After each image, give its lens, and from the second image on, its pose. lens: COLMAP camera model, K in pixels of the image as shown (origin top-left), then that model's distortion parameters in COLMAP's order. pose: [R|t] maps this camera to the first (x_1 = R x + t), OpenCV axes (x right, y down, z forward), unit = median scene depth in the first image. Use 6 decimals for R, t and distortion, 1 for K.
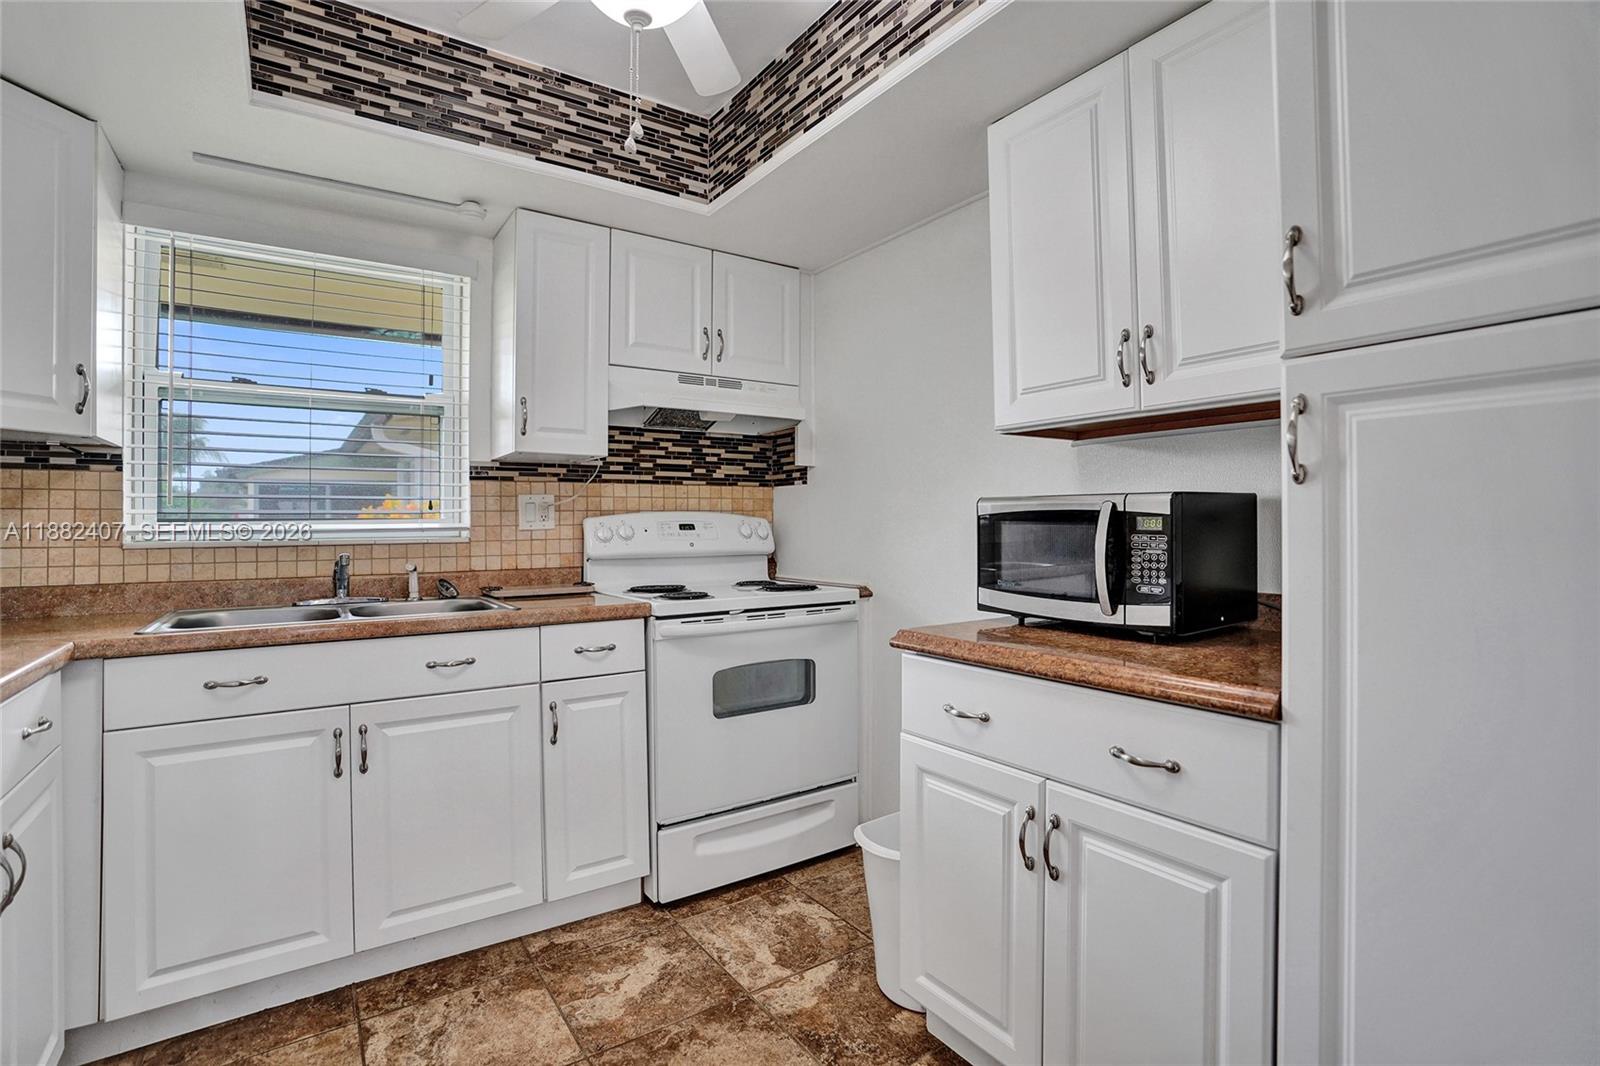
lens RADIAL K [[762.7, 0, 791.3], [0, 762.7, 538.8], [0, 0, 1]] dist [-0.064299, 0.020544]
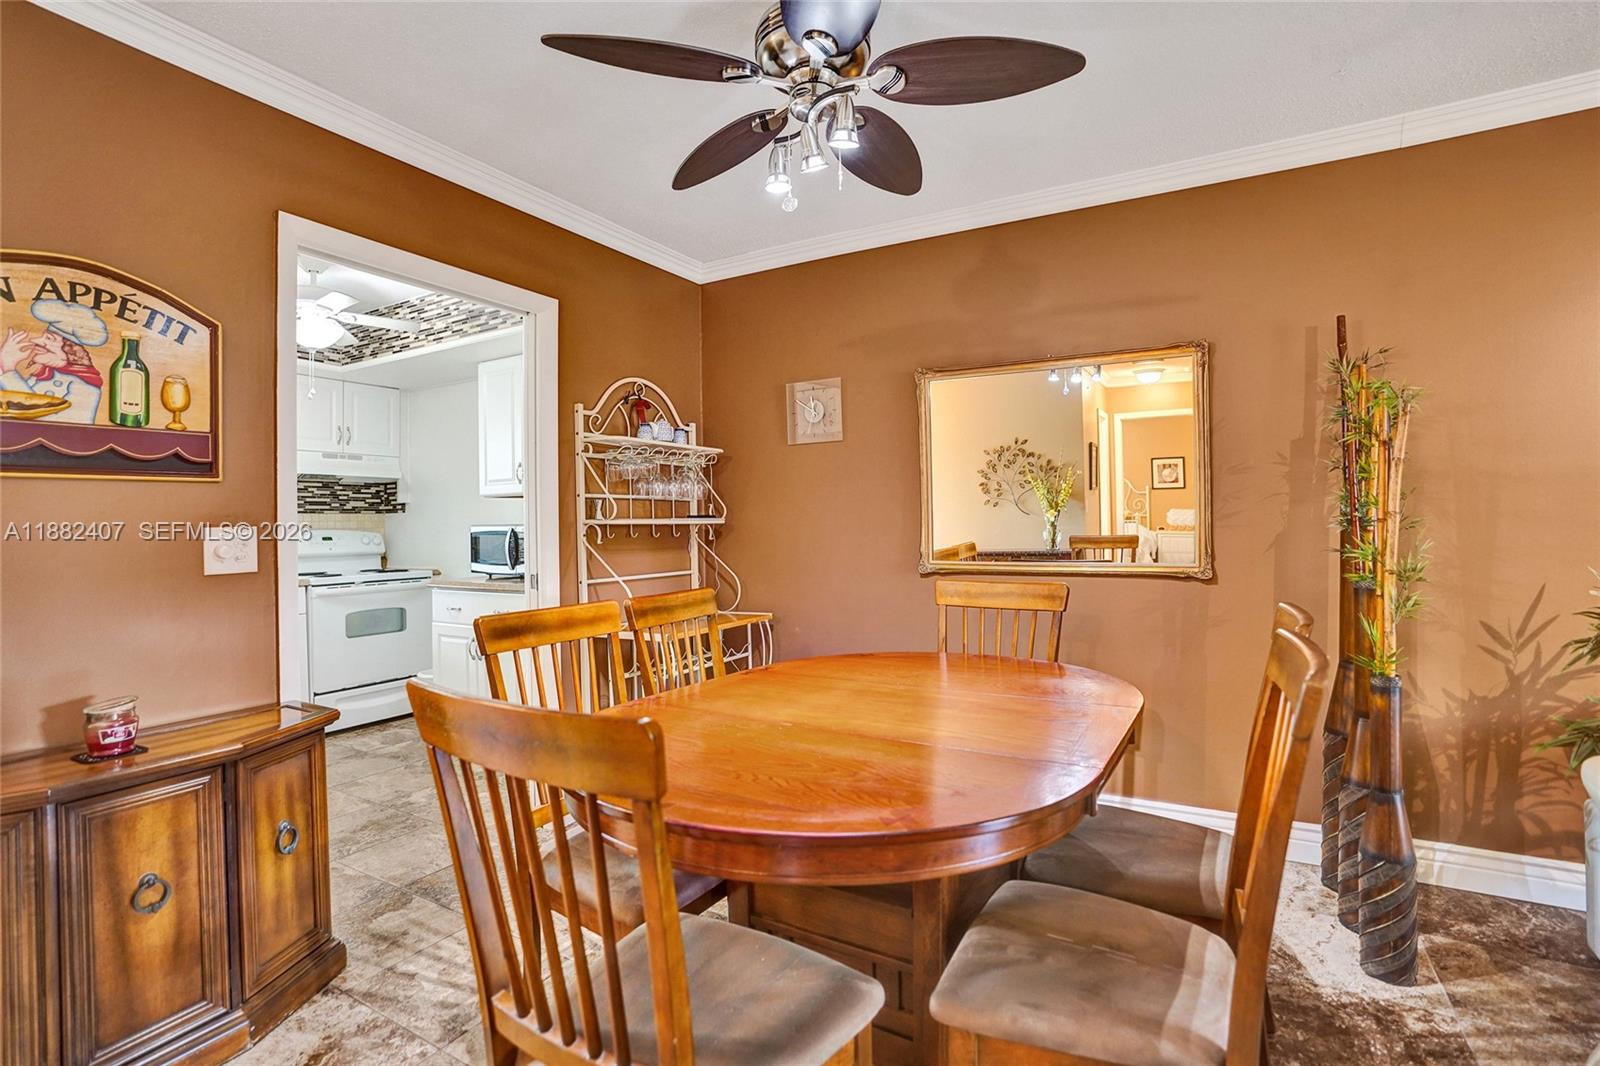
lens RADIAL K [[755.9, 0, 793.8], [0, 755.9, 531.8], [0, 0, 1]] dist [-0.065226, 0.031797]
pose [[0.900971, -0.008718, 0.433791, 0.123231], [0.015953, 0.999788, -0.013041, 0.010877], [-0.433585, 0.018670, 0.900919, -1.362805]]
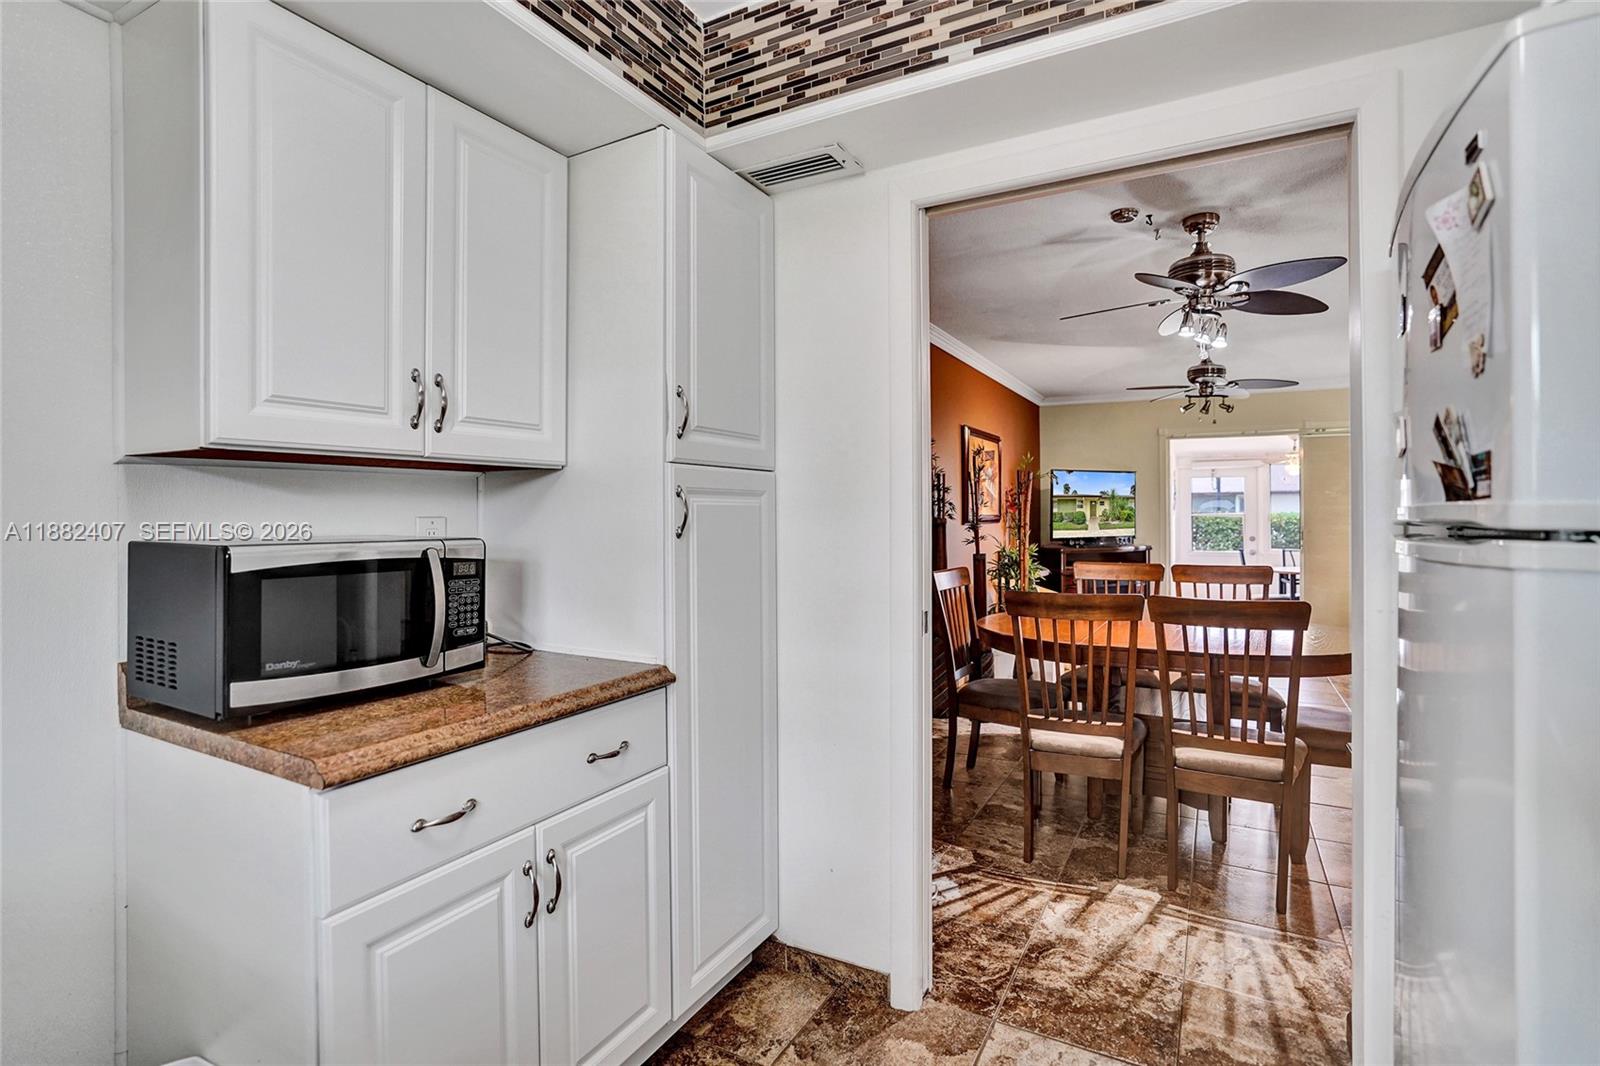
lens RADIAL K [[778.0, 0, 808.9], [0, 778.0, 519.0], [0, 0, 1]] dist [0.000828, 0.000622]
pose [[-0.469961, 0.004218, 0.882677, -0.517495], [0.023363, 0.999698, 0.007662, -0.063004], [-0.882378, 0.024223, -0.469918, 0.784551]]
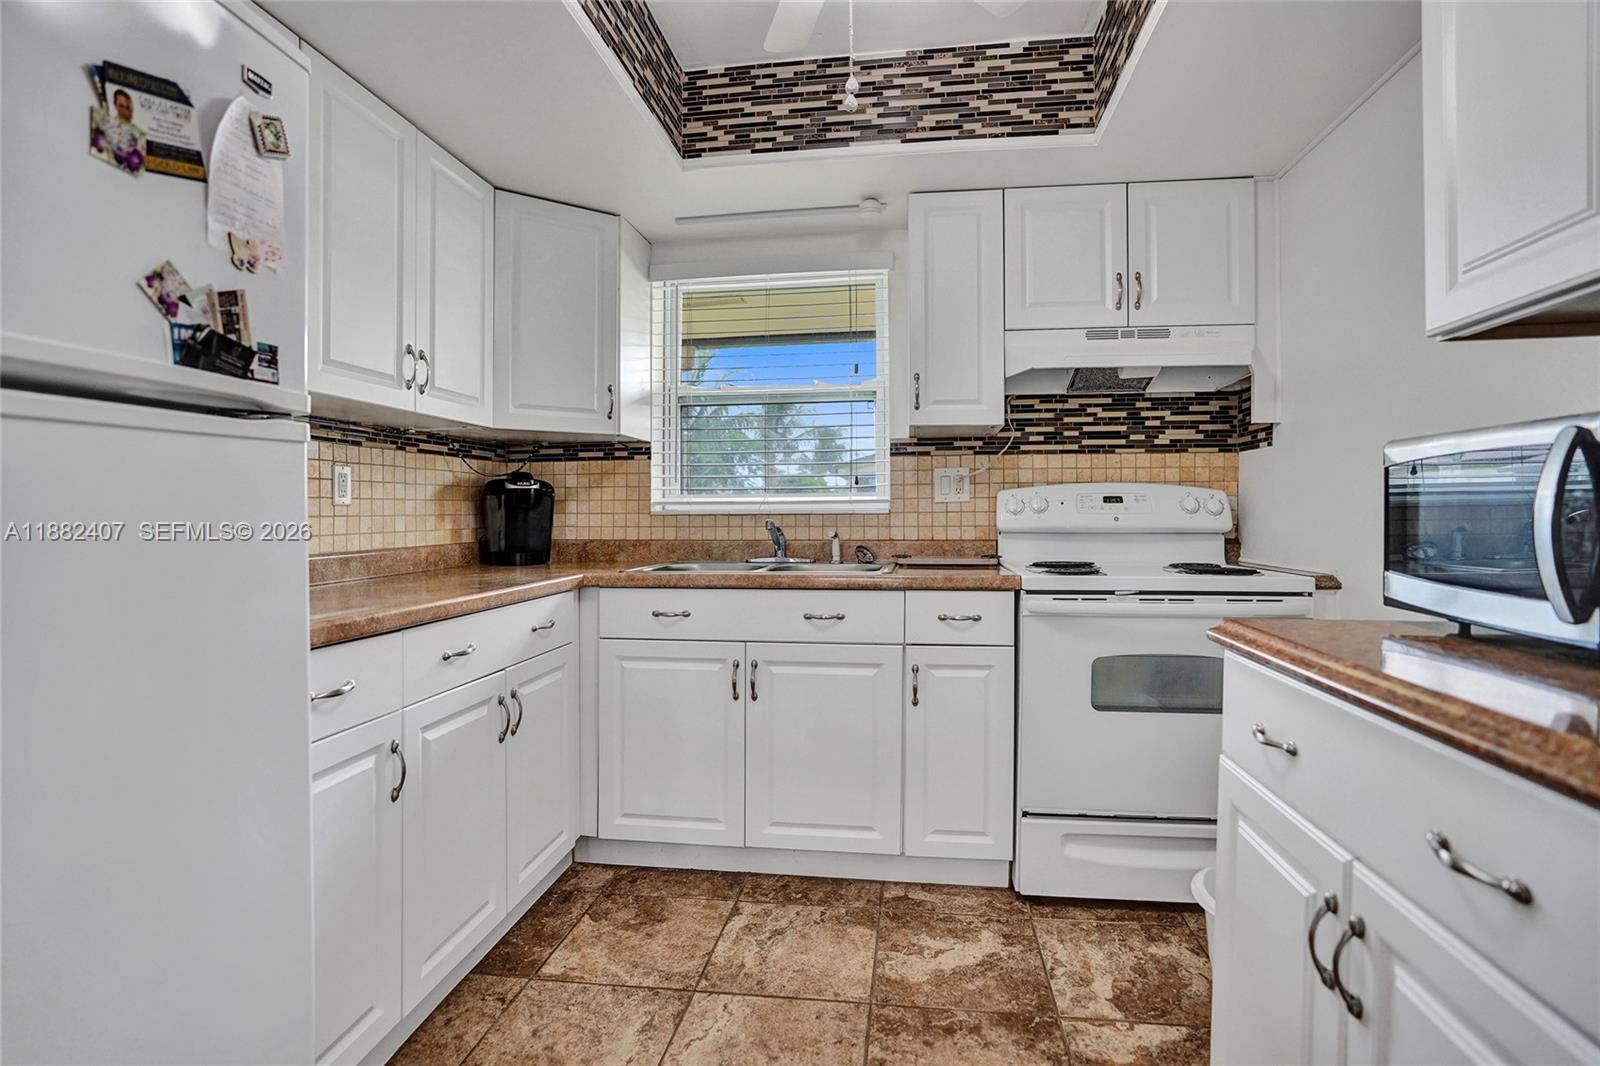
lens RADIAL K [[751.0, 0, 793.9], [0, 751.0, 534.5], [0, 0, 1]] dist [-0.075914, 0.031490]
pose [[0.736305, 0.020755, -0.676331, 0.260564], [-0.013607, 0.999782, 0.015867, 0.025092], [0.676513, -0.002480, 0.736427, 0.142667]]
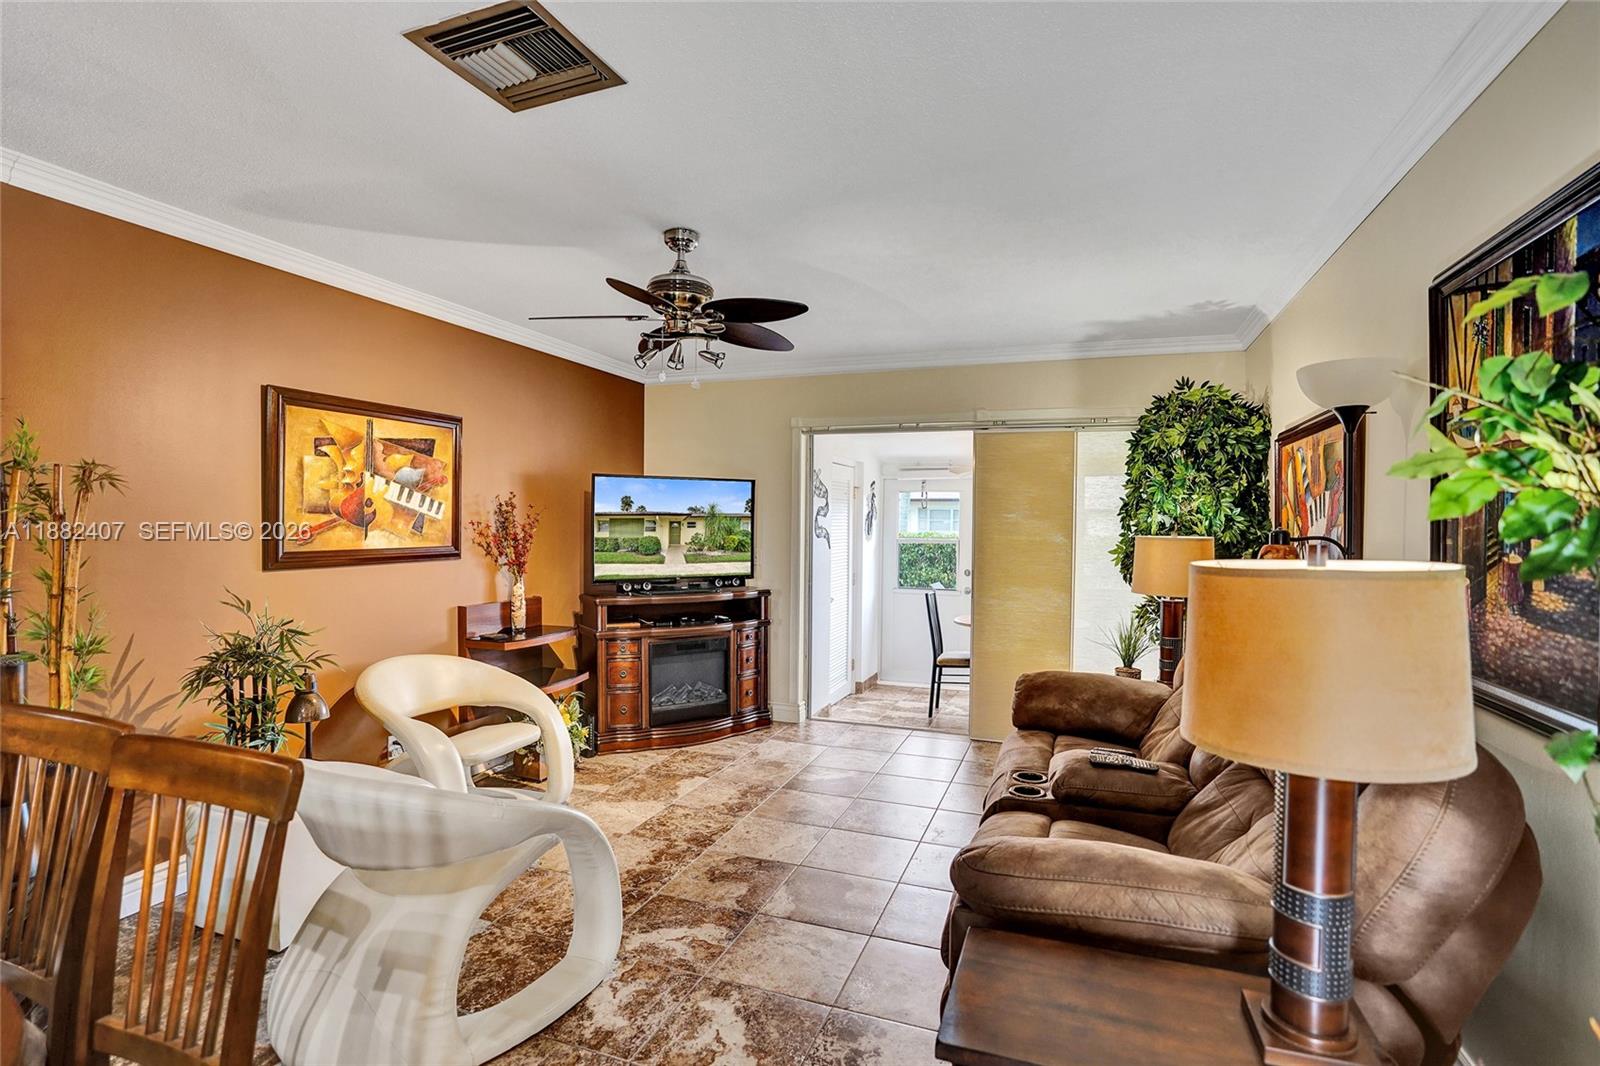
lens RADIAL K [[762.7, 0, 791.3], [0, 762.7, 538.8], [0, 0, 1]] dist [-0.064299, 0.020544]
pose [[-0.574949, -0.012163, 0.818099, -0.071783], [0.012430, 0.999644, 0.023598, -0.086602], [-0.818095, 0.023736, -0.574594, -1.074338]]
